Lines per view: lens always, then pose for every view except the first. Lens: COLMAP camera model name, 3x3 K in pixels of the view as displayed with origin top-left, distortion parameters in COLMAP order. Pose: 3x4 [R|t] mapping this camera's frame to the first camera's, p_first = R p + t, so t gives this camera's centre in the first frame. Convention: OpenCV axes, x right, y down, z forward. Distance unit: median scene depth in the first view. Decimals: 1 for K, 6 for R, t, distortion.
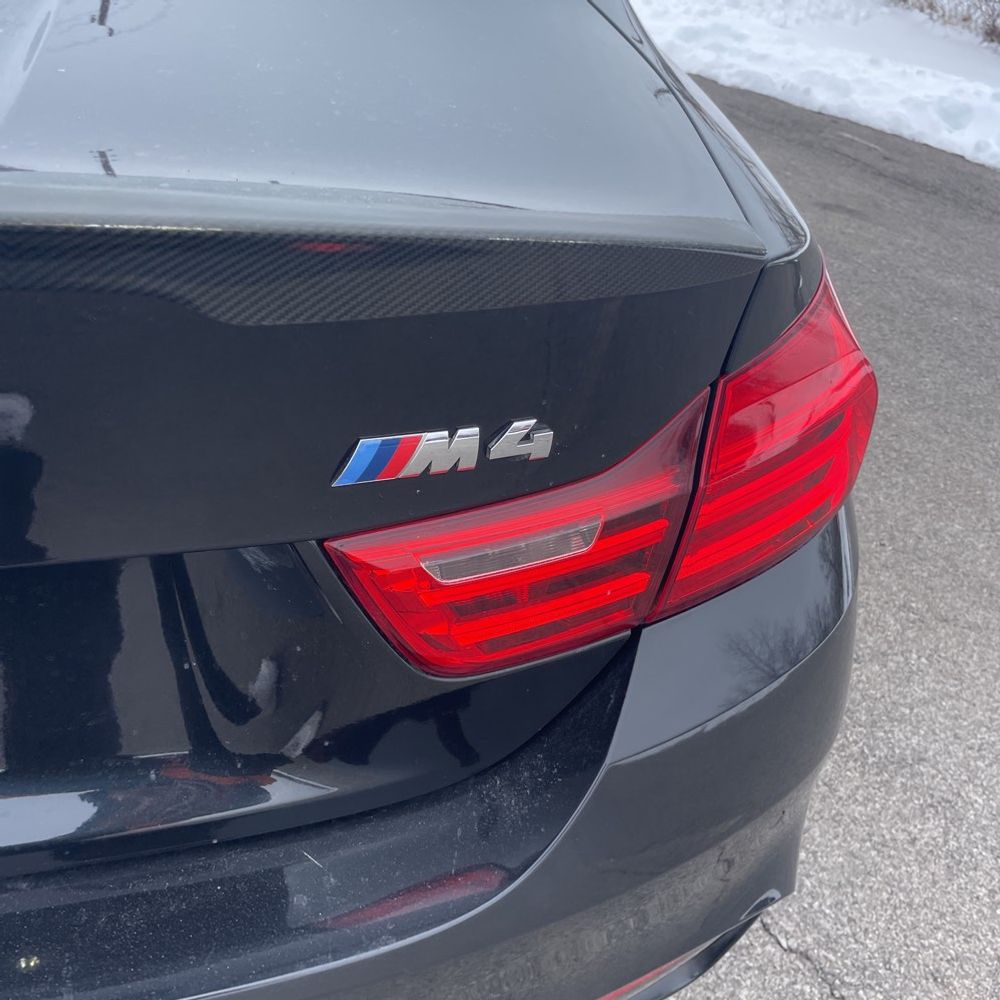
lens RADIAL K [[1013.2, 0, 500.0], [0, 1013.2, 500.0], [0, 0, 1]] dist [0.088367, -0.122174]
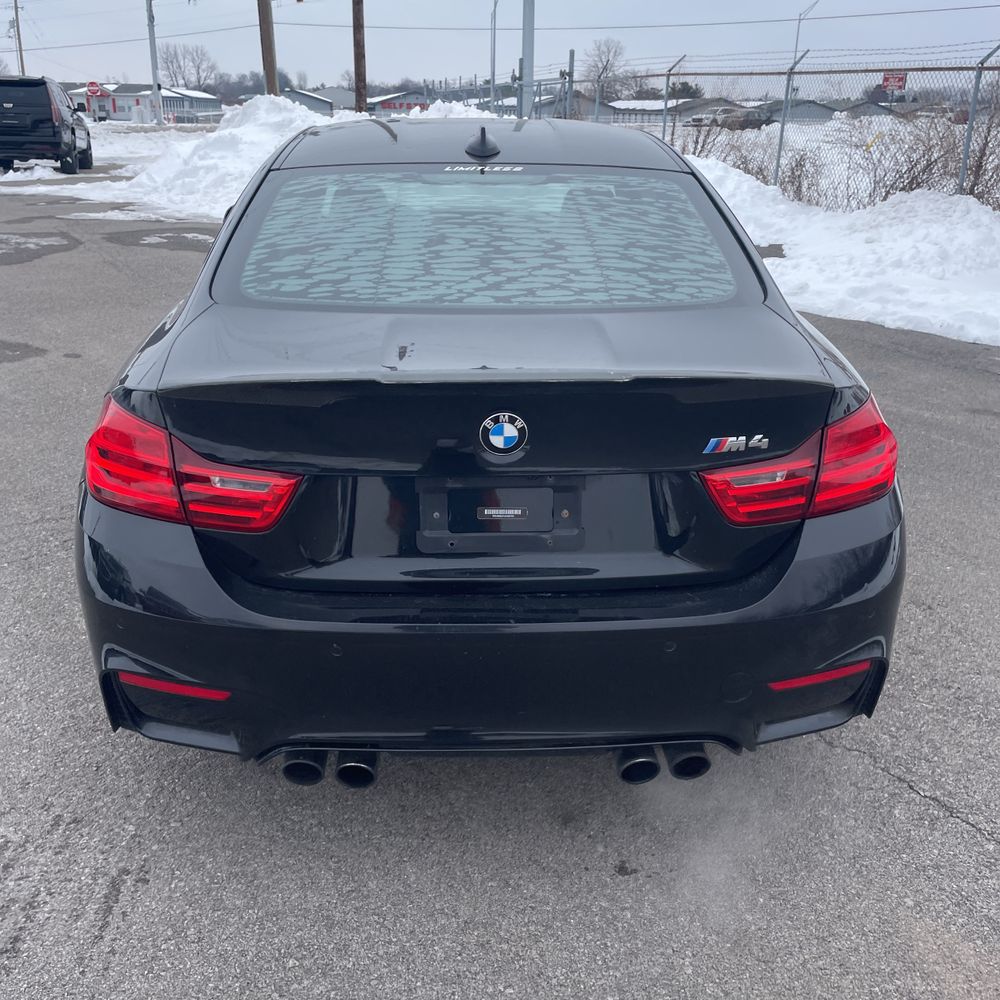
lens RADIAL K [[1001.1, 0, 509.8], [0, 1001.1, 512.5], [0, 0, 1]] dist [0.097264, -0.126616]
pose [[0.982159, -0.042878, -0.183099, -0.059065], [0.001141, 0.974999, -0.222206, 0.288408], [0.188049, 0.218032, 0.957653, -0.719744]]
